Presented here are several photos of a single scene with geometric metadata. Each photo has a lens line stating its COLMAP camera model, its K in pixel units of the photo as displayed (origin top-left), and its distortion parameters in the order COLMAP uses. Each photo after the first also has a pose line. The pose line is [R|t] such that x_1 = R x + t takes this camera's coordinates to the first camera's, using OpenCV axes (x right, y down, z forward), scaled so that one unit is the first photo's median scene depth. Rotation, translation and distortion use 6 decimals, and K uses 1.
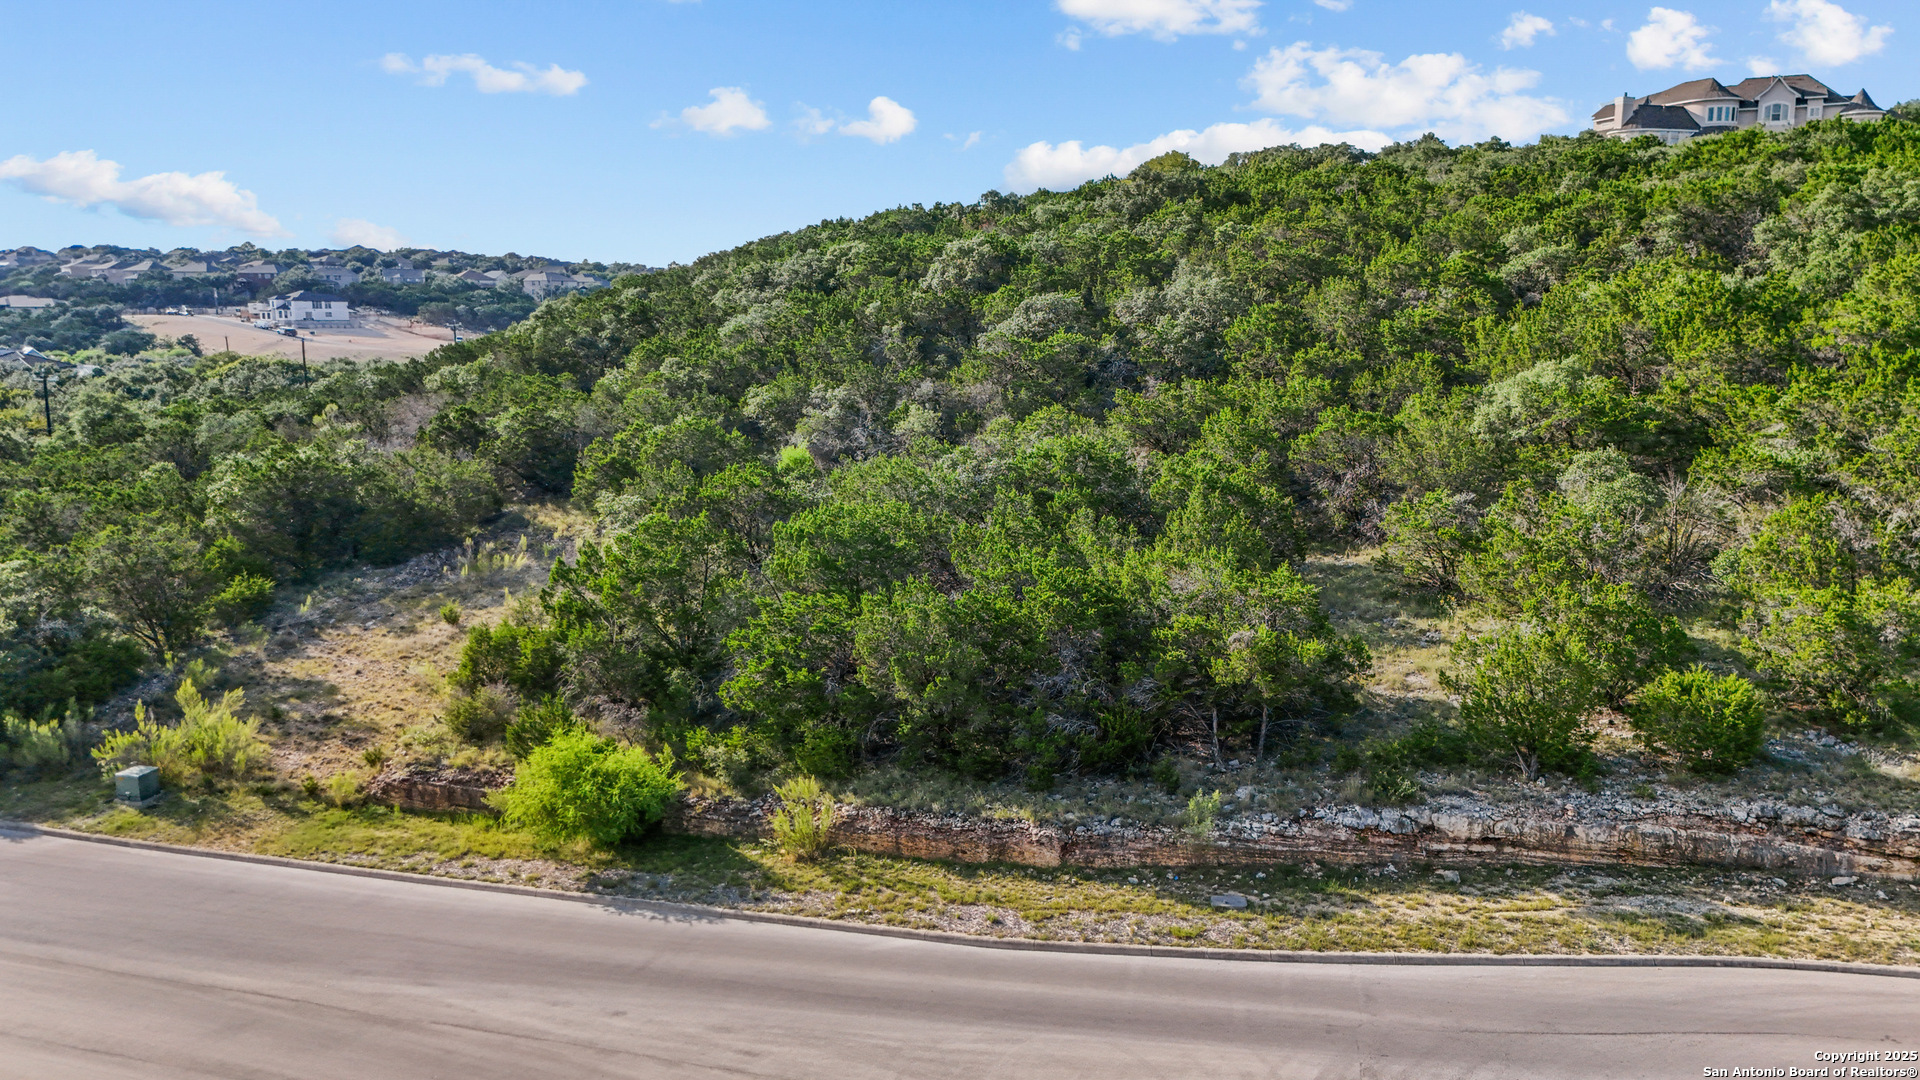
lens RADIAL K [[1412.0, 0, 954.5], [0, 1412.0, 547.8], [0, 0, 1]] dist [0.075709, -0.073935]
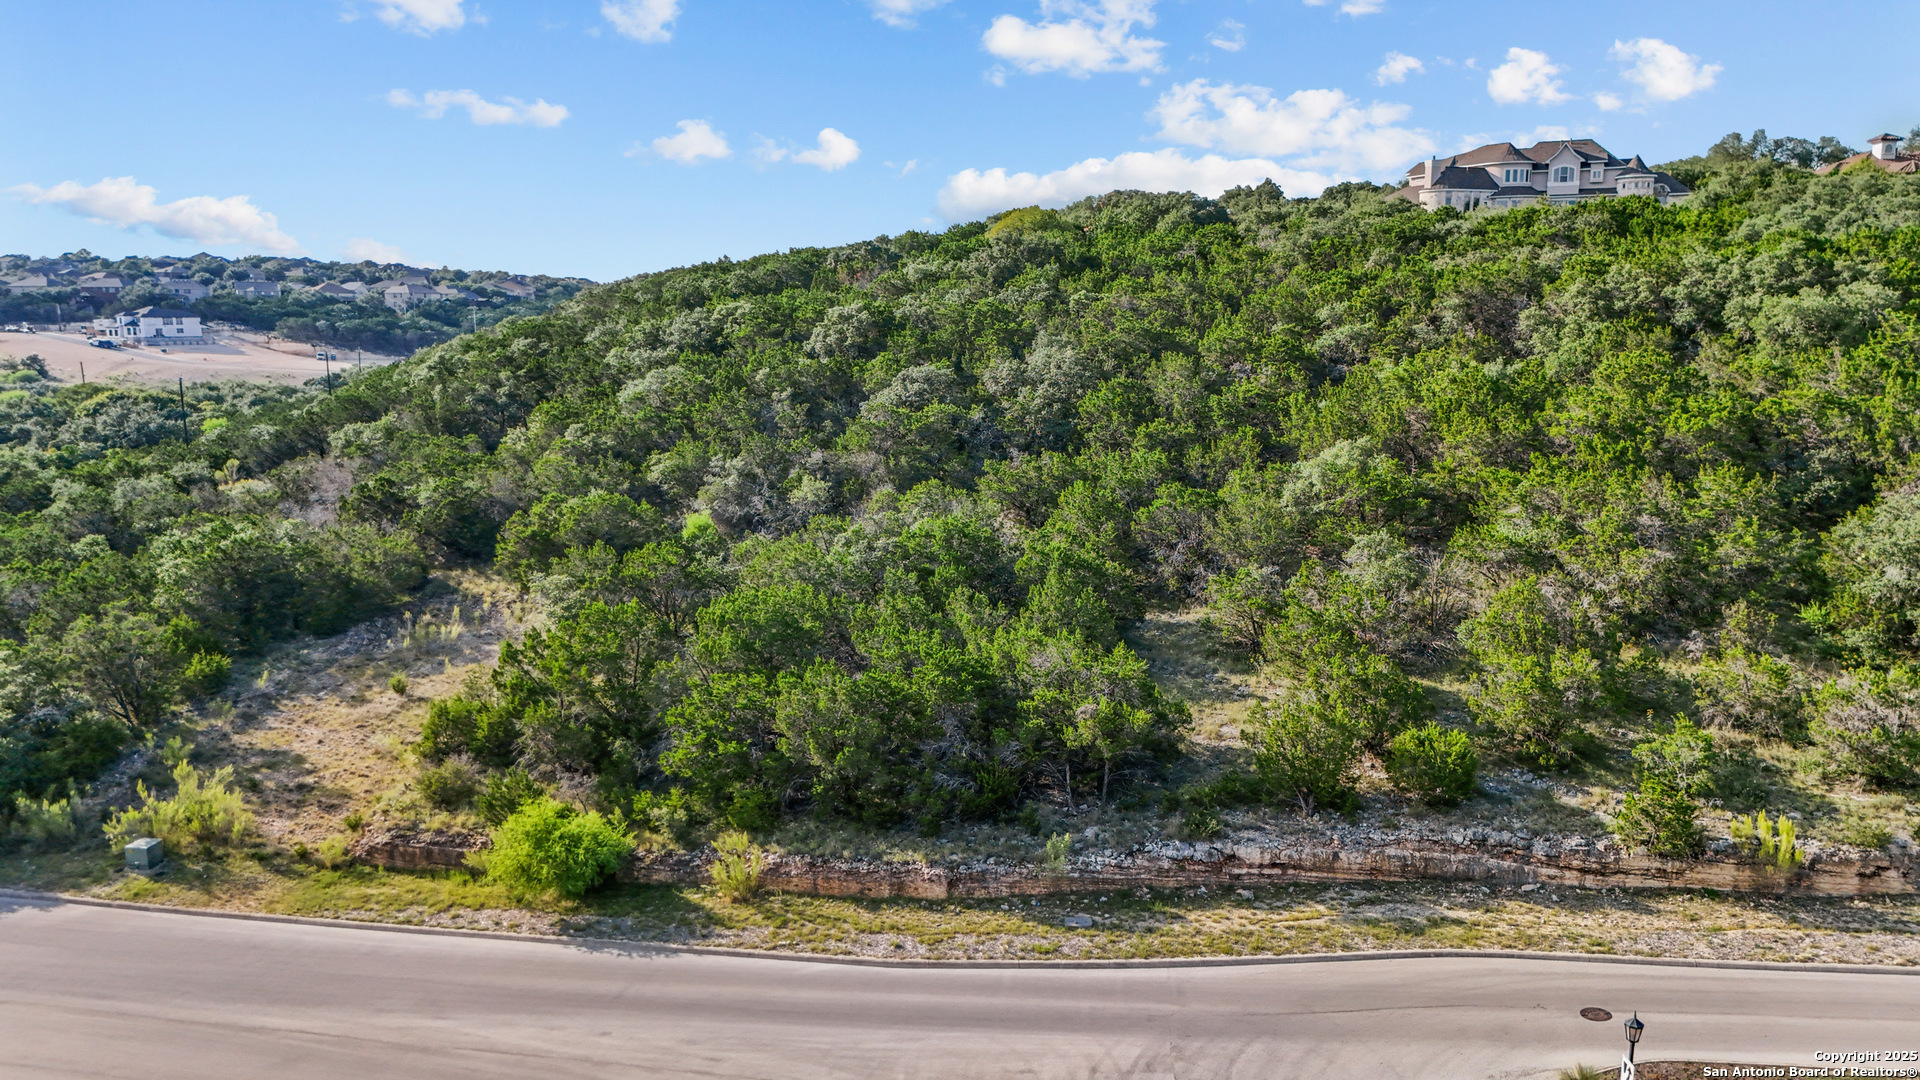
lens RADIAL K [[1414.1, 0, 954.3], [0, 1414.1, 542.5], [0, 0, 1]] dist [0.080525, -0.083903]
pose [[0.995782, -0.018034, 0.089964, -0.021770], [0.018159, 0.999835, -0.000575, -0.073063], [-0.089939, 0.002206, 0.995945, -0.207890]]
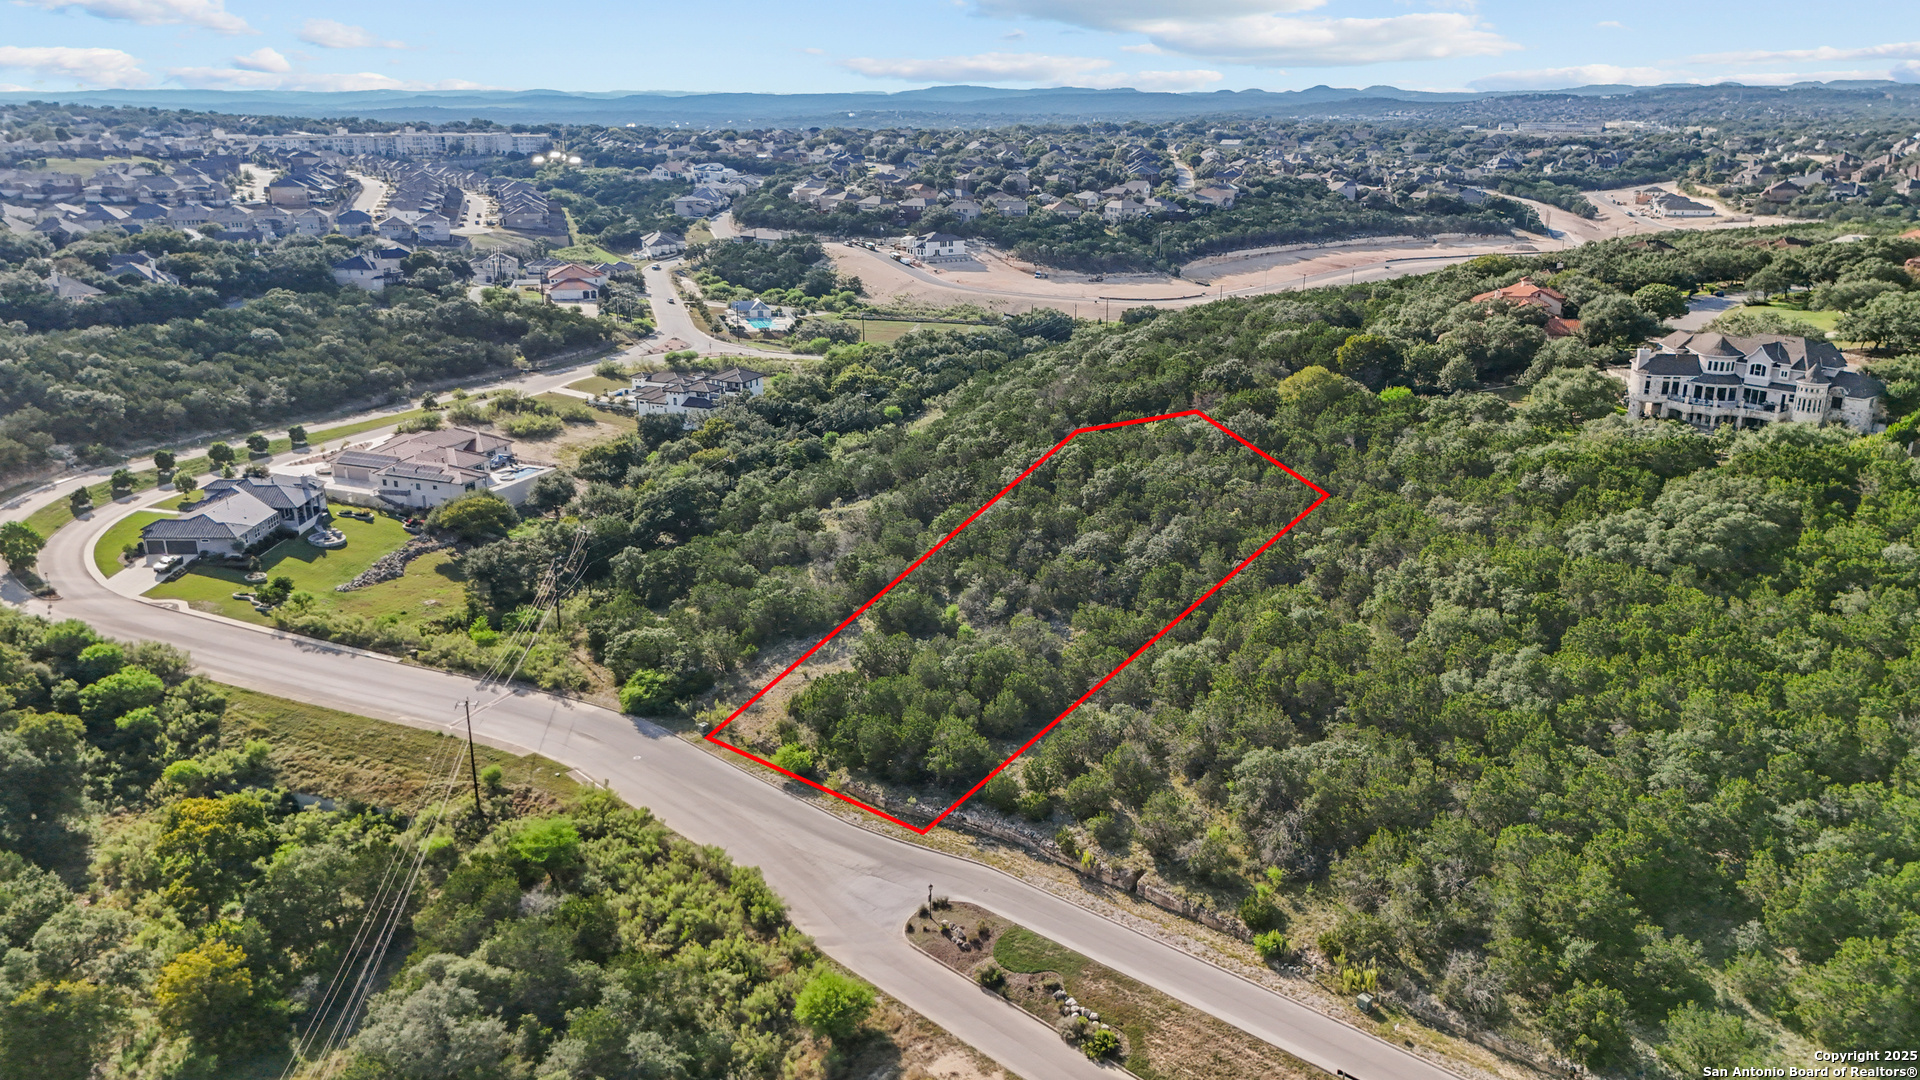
lens RADIAL K [[1412.0, 0, 954.5], [0, 1412.0, 547.8], [0, 0, 1]] dist [0.075709, -0.073935]
pose [[0.894307, 0.136044, -0.426271, 1.469949], [-0.071268, 0.983806, 0.164461, -0.919885], [0.441742, -0.116699, 0.889520, -1.860140]]
